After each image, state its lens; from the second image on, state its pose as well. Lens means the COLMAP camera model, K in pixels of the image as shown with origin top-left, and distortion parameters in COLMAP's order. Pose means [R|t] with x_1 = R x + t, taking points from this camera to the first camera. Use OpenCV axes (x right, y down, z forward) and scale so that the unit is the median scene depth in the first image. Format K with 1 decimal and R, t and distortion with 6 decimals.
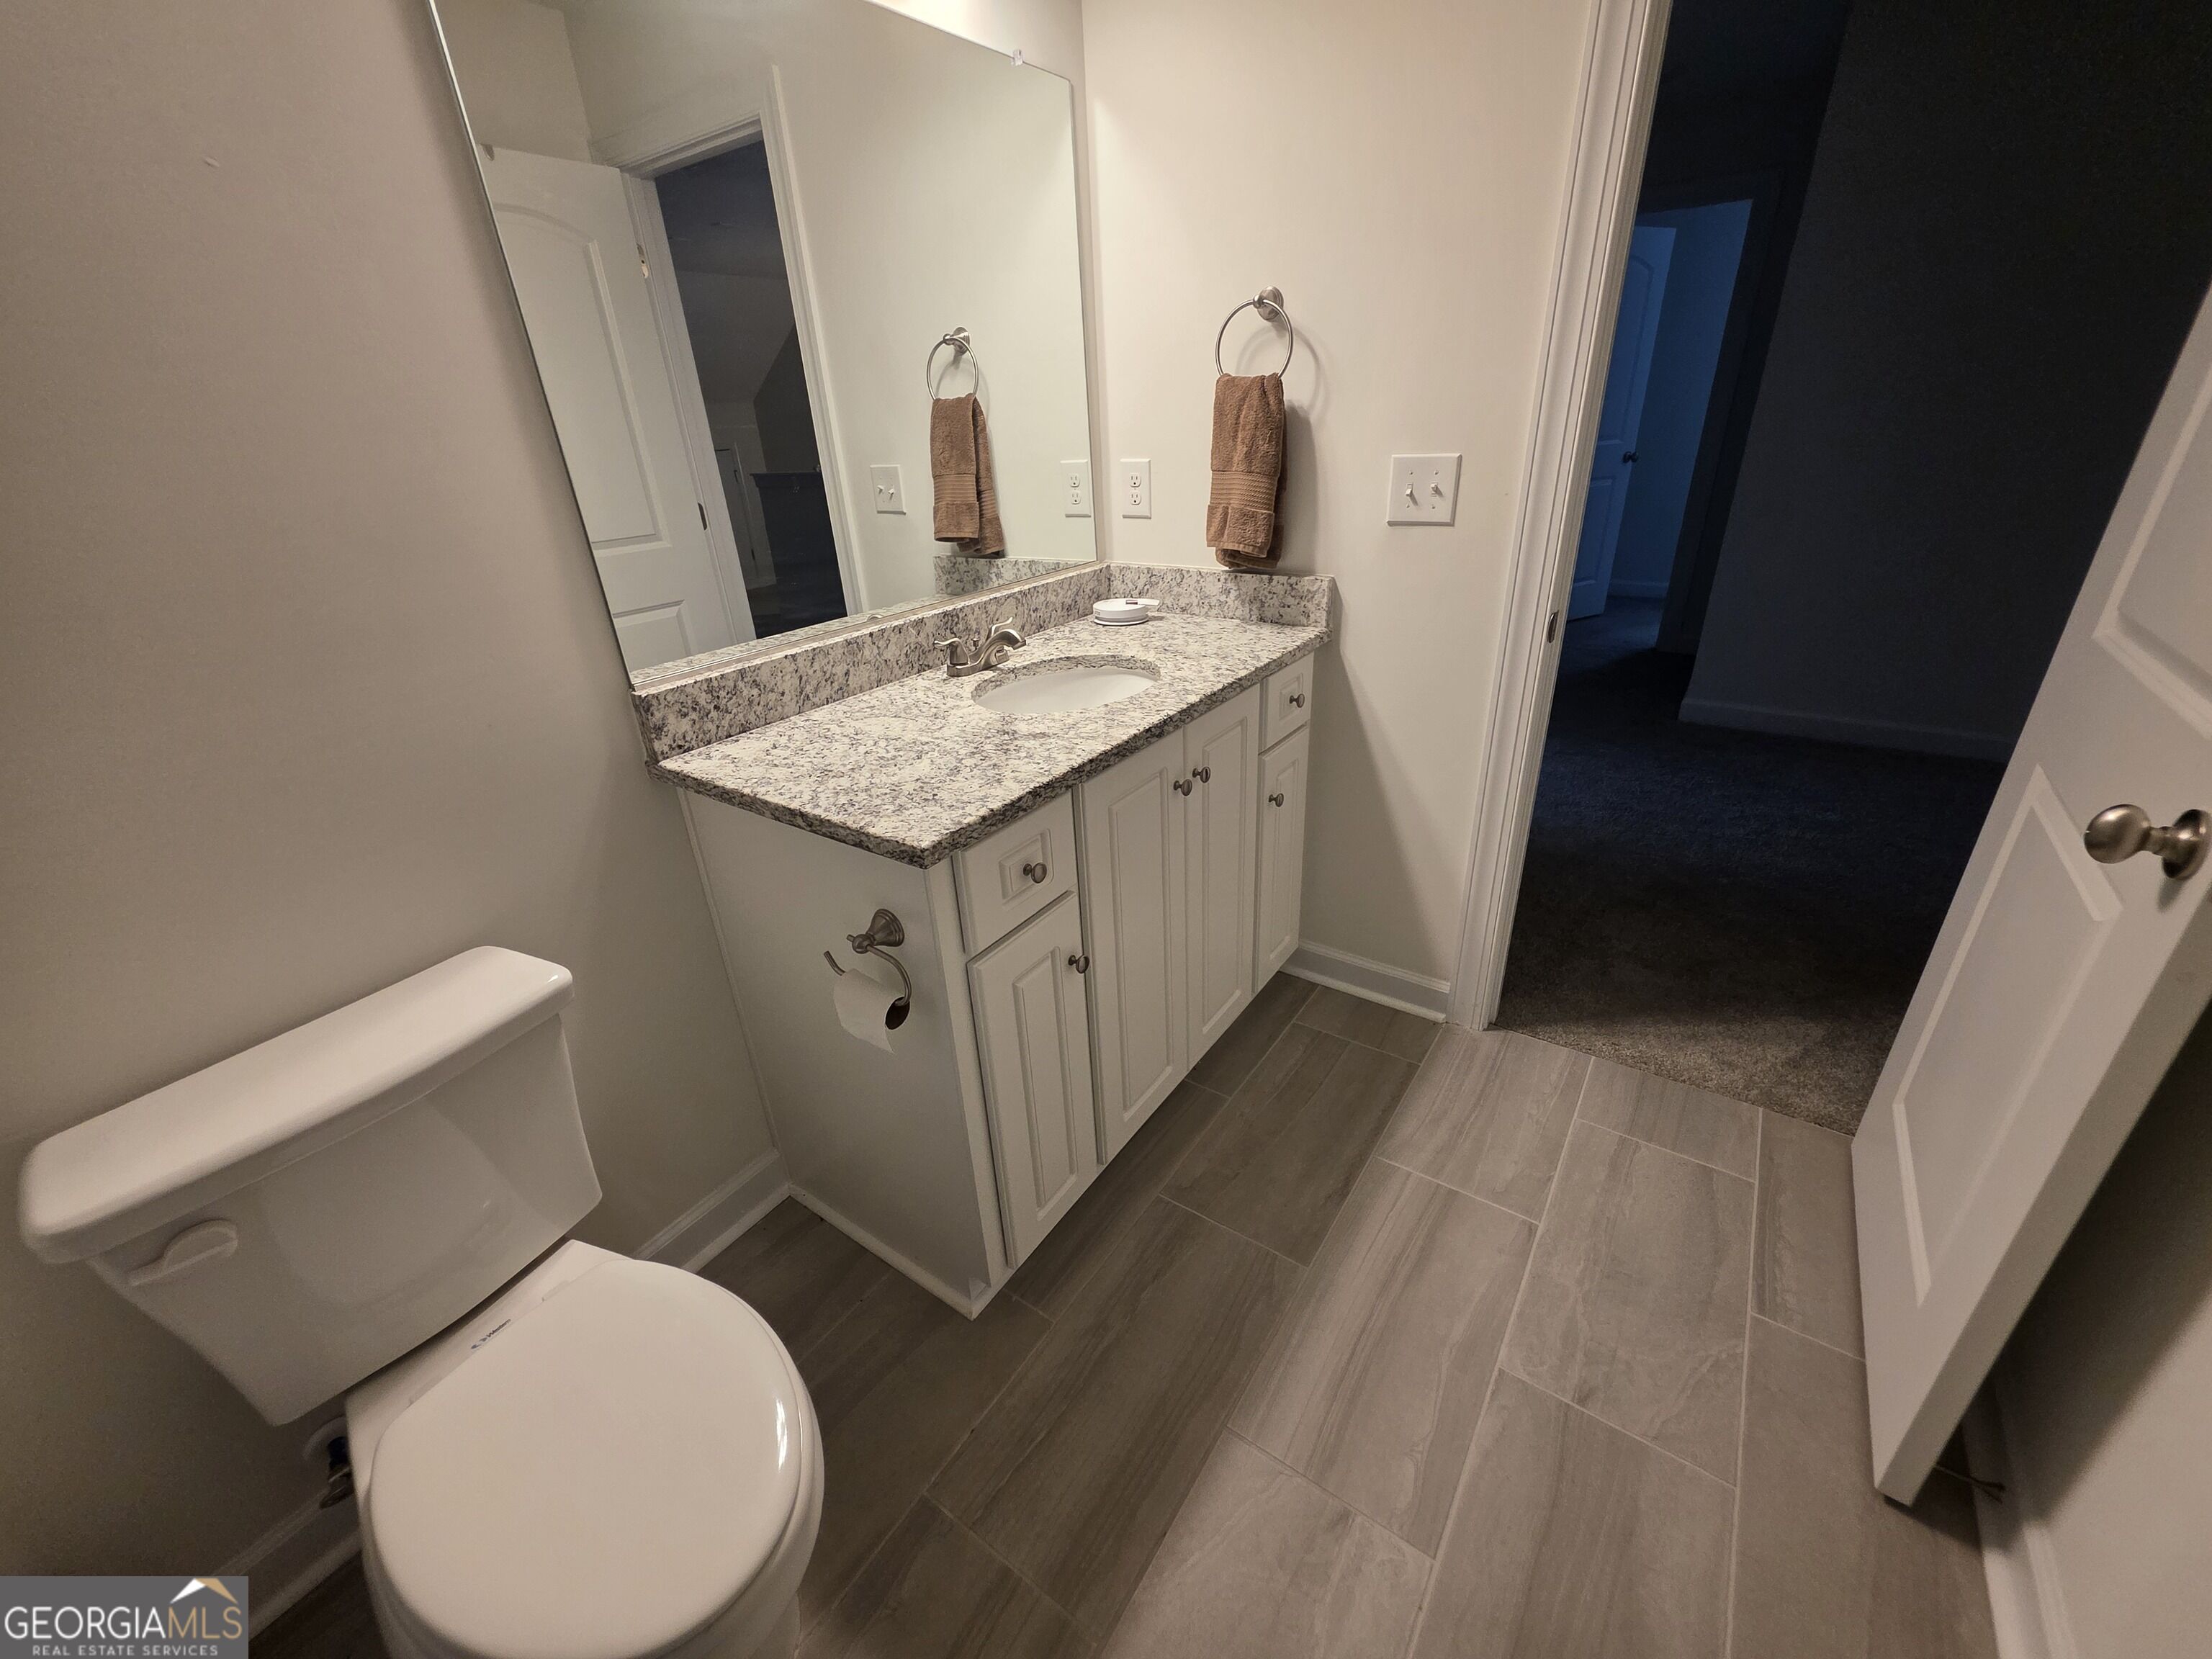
lens RADIAL K [[881.9, 0, 1106.0], [0, 881.9, 827.0], [0, 0, 1]] dist [0.003061, -0.000086]
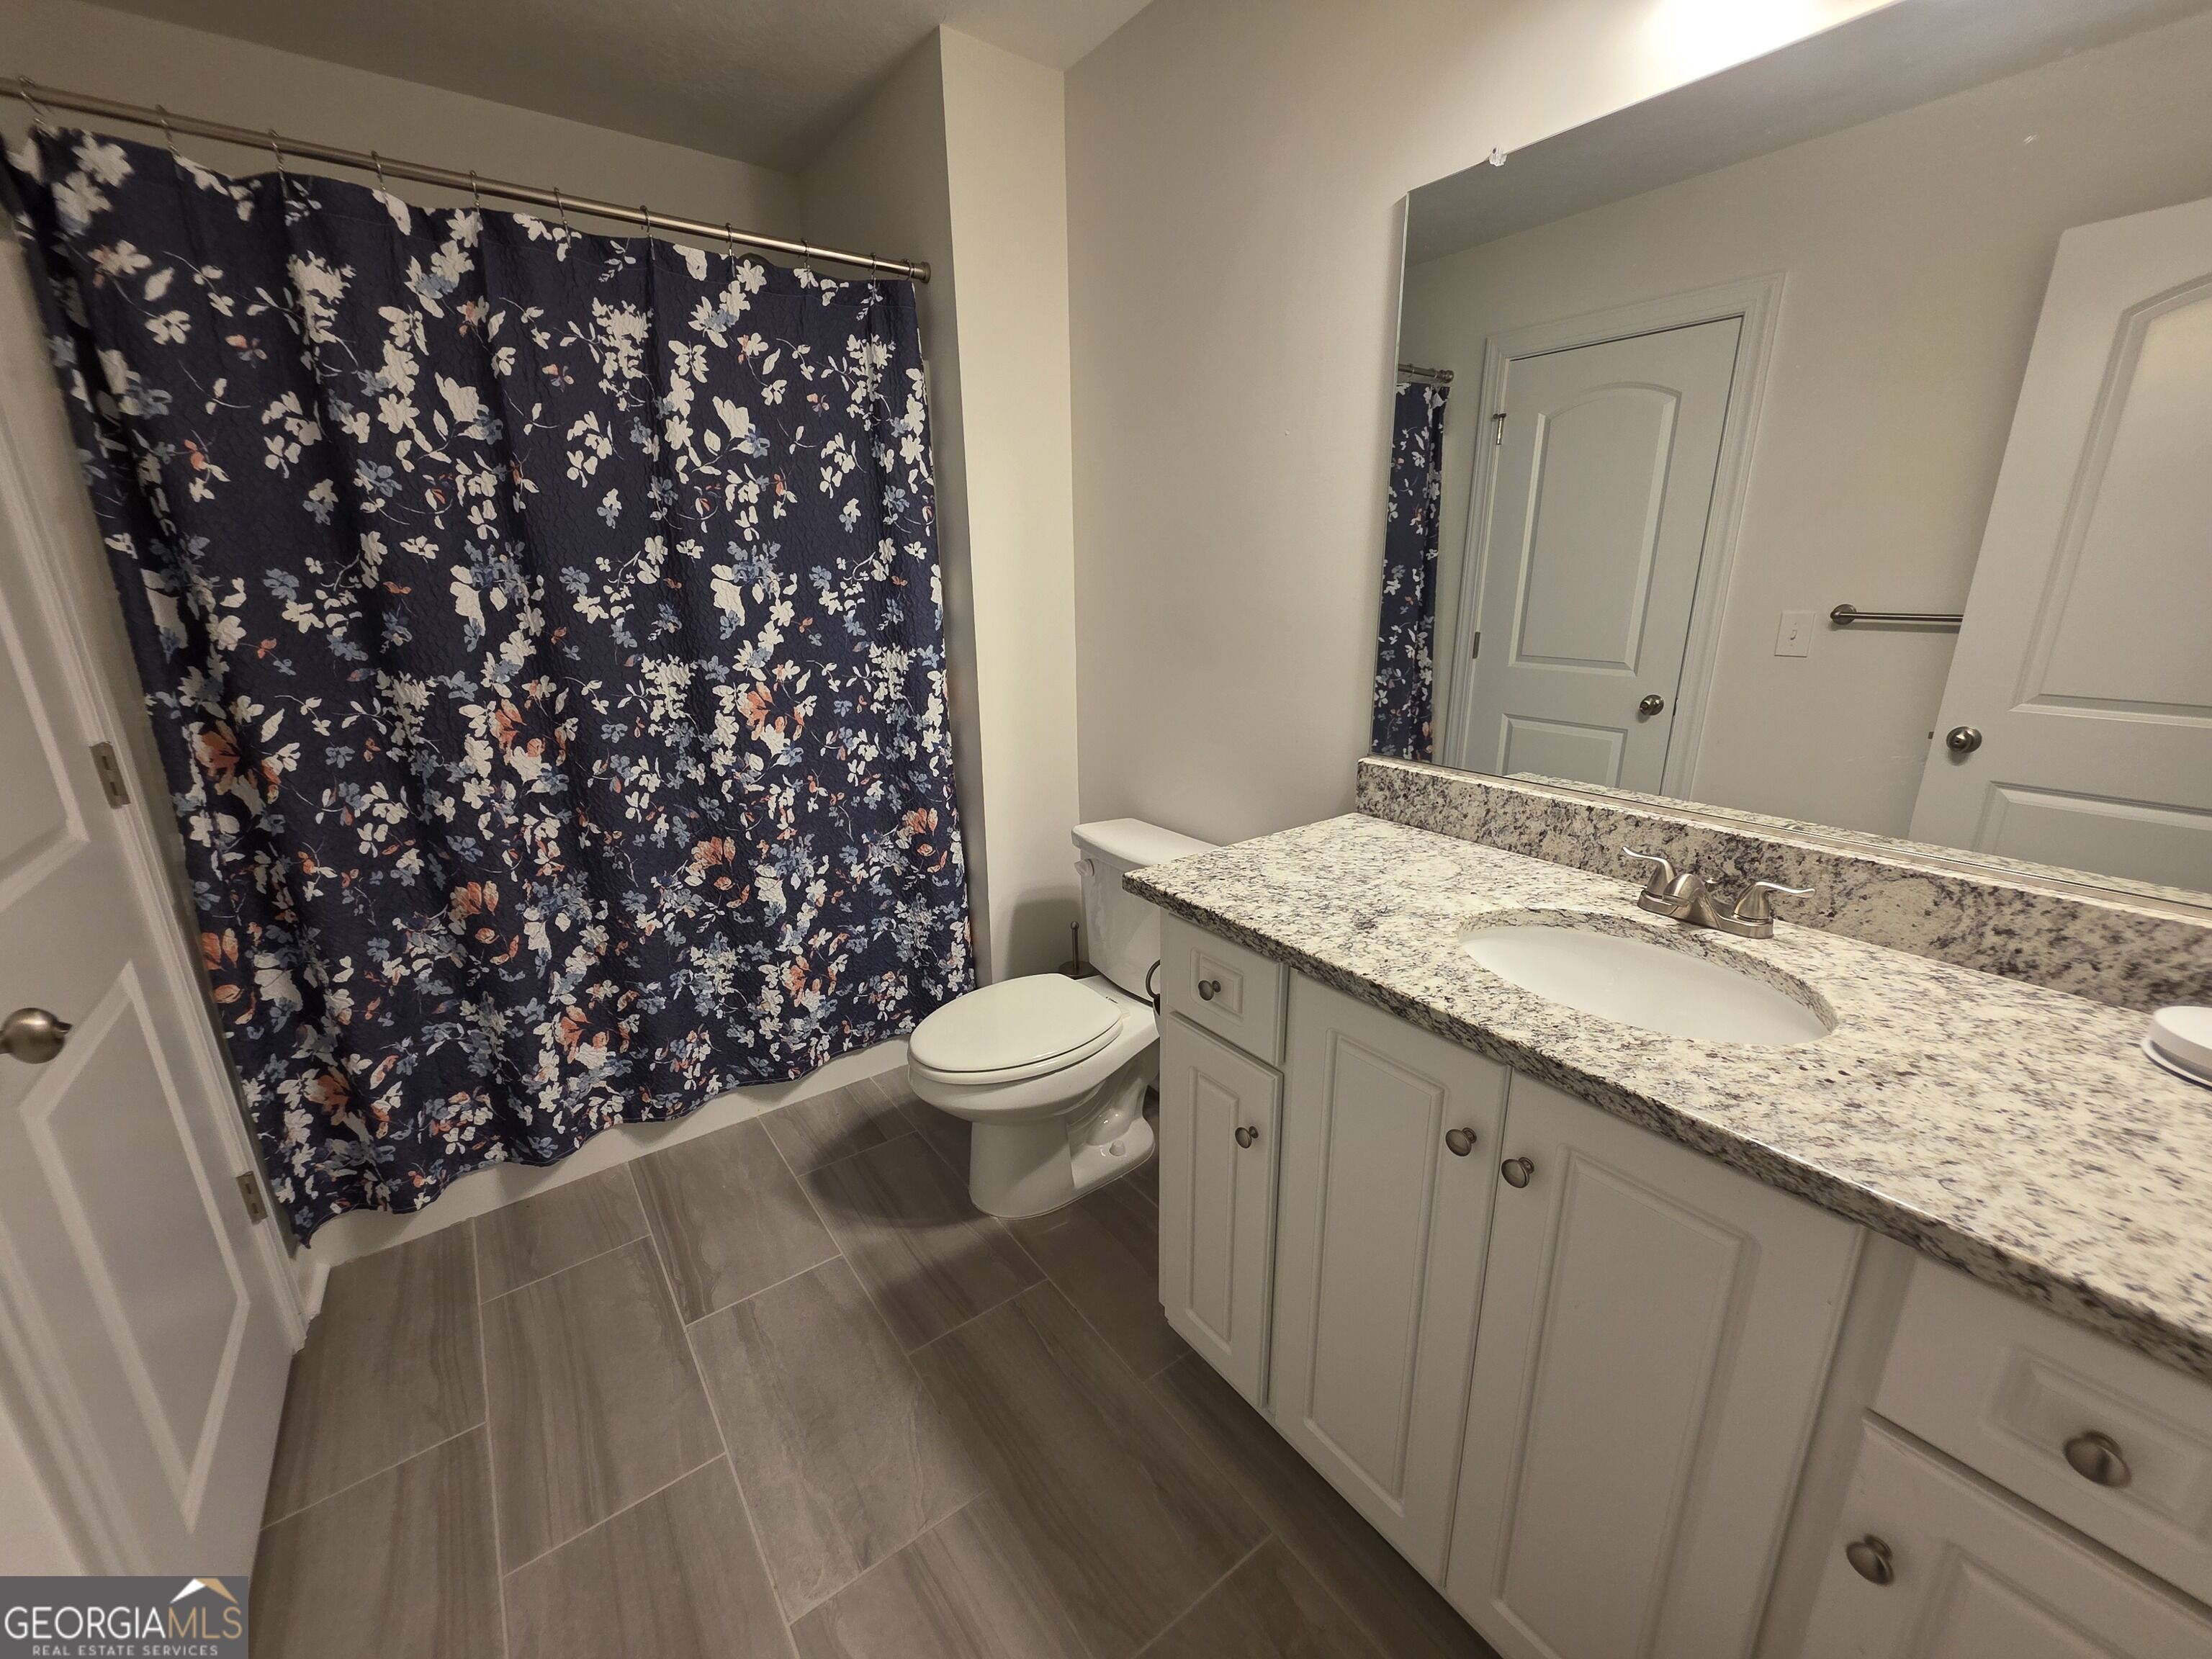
lens RADIAL K [[881.9, 0, 1107.6], [0, 881.9, 828.4], [0, 0, 1]] dist [0.003061, -0.000086]
pose [[-0.315673, 0.316418, -0.894556, 0.702878], [-0.382324, 0.820430, 0.425114, -0.425263], [0.868435, 0.476207, -0.138013, 0.803352]]
